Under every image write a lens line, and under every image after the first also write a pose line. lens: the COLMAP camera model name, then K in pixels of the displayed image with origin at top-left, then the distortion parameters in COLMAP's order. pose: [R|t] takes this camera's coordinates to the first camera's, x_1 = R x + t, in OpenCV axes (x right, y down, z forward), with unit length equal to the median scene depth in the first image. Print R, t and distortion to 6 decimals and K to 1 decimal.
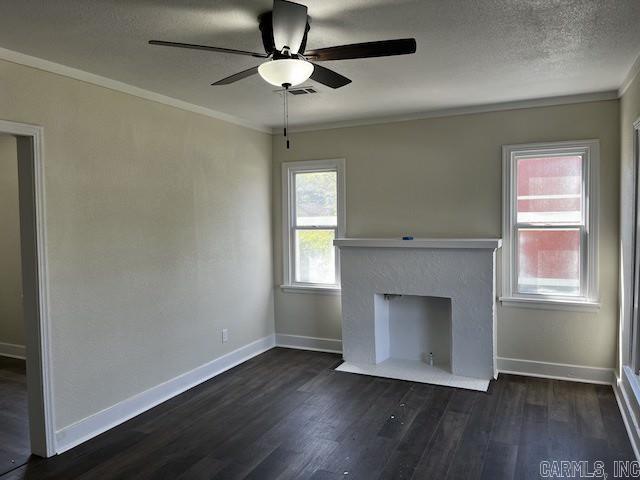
lens RADIAL K [[483.9, 0, 318.4], [0, 483.9, 238.5], [0, 0, 1]] dist [0.071143, -0.084945]
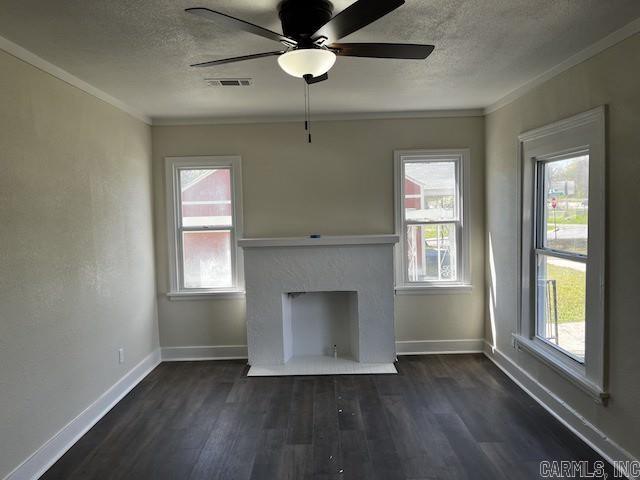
lens RADIAL K [[483.9, 0, 318.4], [0, 483.9, 238.5], [0, 0, 1]] dist [0.071143, -0.084945]
pose [[0.909166, -0.031802, 0.415219, -0.241074], [0.032634, 0.999454, 0.005093, -0.001117], [-0.415154, 0.008920, 0.909707, 0.068632]]
